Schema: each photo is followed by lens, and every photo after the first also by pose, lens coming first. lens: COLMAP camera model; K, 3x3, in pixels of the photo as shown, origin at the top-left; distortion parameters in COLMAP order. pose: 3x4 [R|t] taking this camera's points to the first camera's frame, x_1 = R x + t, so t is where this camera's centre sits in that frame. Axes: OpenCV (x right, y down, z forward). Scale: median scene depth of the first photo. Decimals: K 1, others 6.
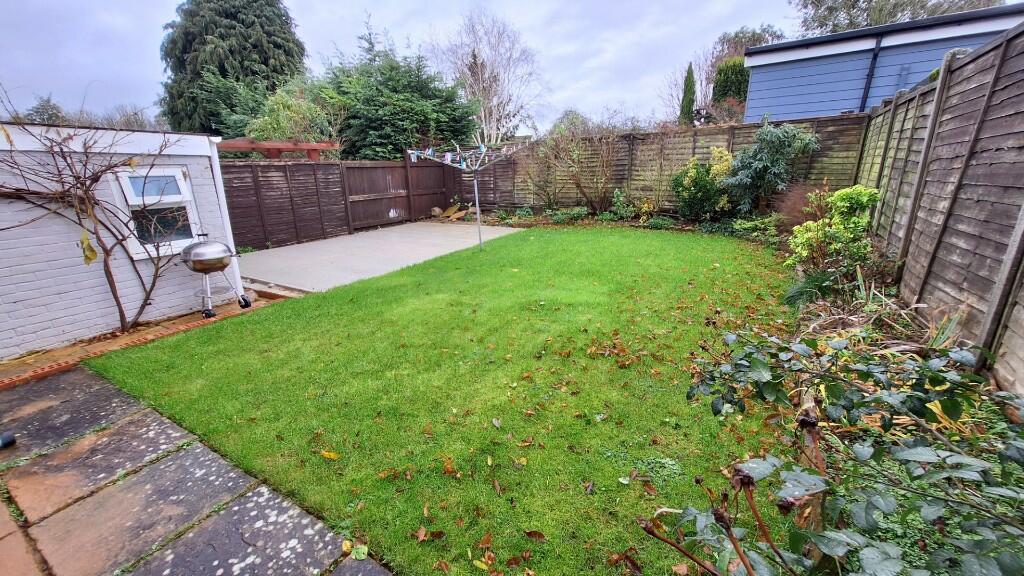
lens RADIAL K [[405.3, 0, 502.4], [0, 405.3, 290.8], [0, 0, 1]] dist [-0.001097, -0.000024]
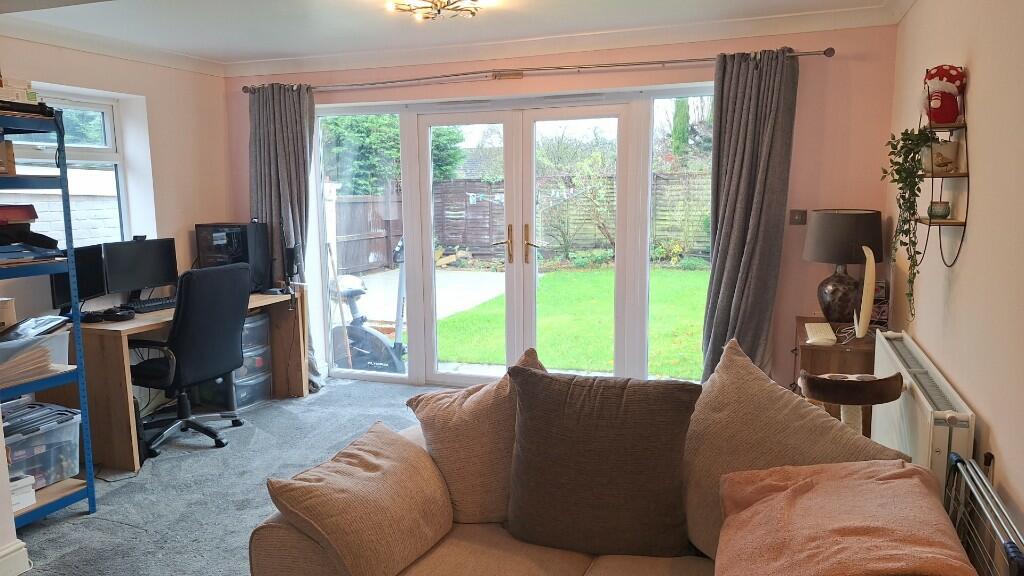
lens RADIAL K [[699.1, 0, 512.0], [0, 699.1, 288.0], [0, 0, 1]] dist [0.004941, 0.000679]
pose [[0.977901, -0.012117, 0.208717, -0.370556], [0.046773, 0.985694, -0.161922, 0.135263], [-0.203769, 0.168106, 0.964478, -0.492603]]
